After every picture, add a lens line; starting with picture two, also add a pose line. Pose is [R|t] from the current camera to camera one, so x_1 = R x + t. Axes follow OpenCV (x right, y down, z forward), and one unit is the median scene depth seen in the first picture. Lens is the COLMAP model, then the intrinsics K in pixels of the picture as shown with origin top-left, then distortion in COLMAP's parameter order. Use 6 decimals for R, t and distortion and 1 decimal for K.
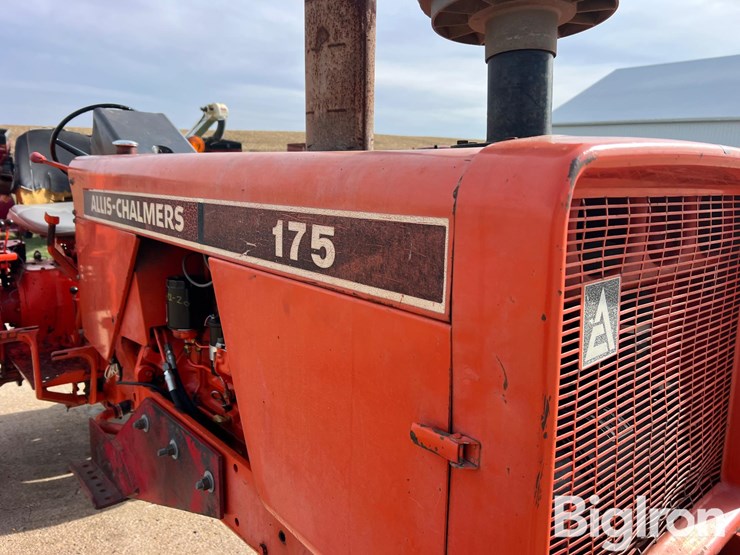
lens RADIAL K [[560.0, 0, 370.0], [0, 560.0, 277.5], [0, 0, 1]] dist [0.057406, -0.068809]
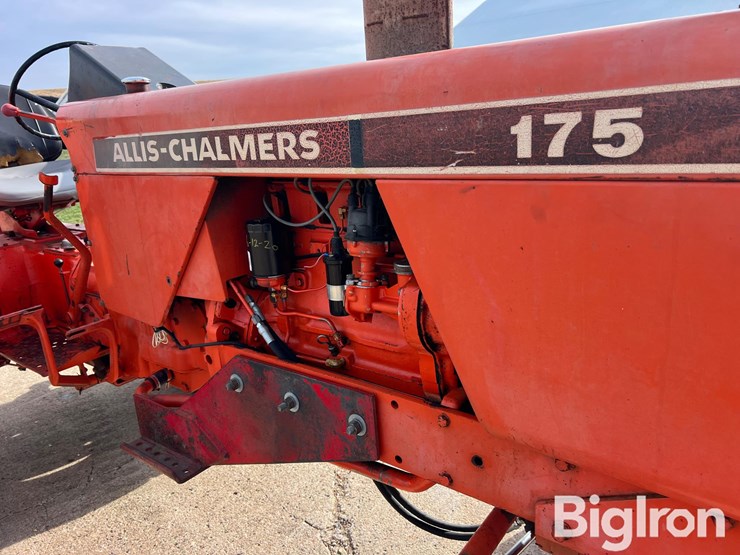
lens RADIAL K [[560.0, 0, 370.0], [0, 560.0, 277.5], [0, 0, 1]] dist [0.057406, -0.068809]
pose [[0.978831, -0.132343, 0.156125, -0.336583], [0.116846, 0.987625, 0.104614, 0.017192], [-0.168038, -0.084156, 0.982182, 0.077554]]
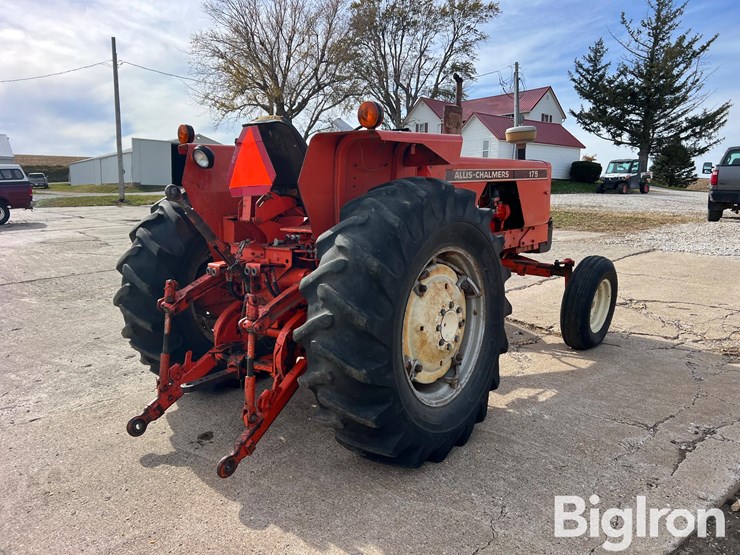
lens RADIAL K [[560.0, 0, 370.0], [0, 560.0, 277.5], [0, 0, 1]] dist [0.057406, -0.068809]
pose [[-0.171416, -0.184837, 0.967704, -3.583367], [0.177946, 0.960279, 0.214939, -0.367899], [-0.968995, 0.209043, -0.131717, 2.215992]]
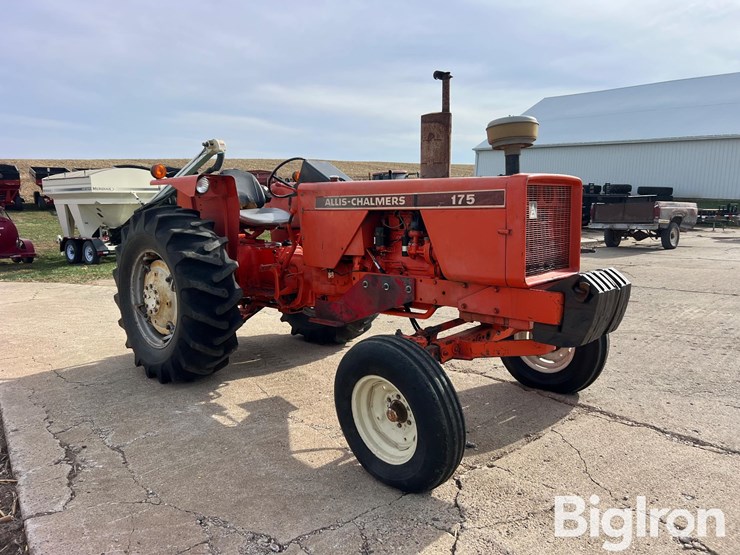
lens RADIAL K [[554.6, 0, 362.1], [0, 554.6, 290.5], [0, 0, 1]] dist [0.057350, -0.072159]
pose [[0.996213, -0.041093, 0.076624, -0.671402], [0.042410, 0.998978, -0.015641, 0.357894], [-0.075902, 0.018831, 0.996937, -1.696388]]
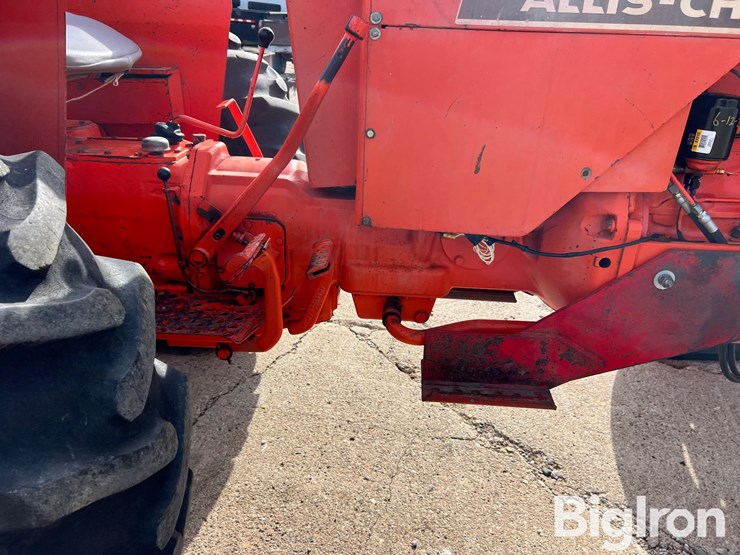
lens RADIAL K [[560.0, 0, 370.0], [0, 560.0, 277.5], [0, 0, 1]] dist [0.057406, -0.068809]
pose [[0.685527, -0.289287, 0.668106, -1.408085], [0.096521, 0.945681, 0.310438, -0.060731], [-0.721621, -0.148327, 0.676212, 0.819445]]
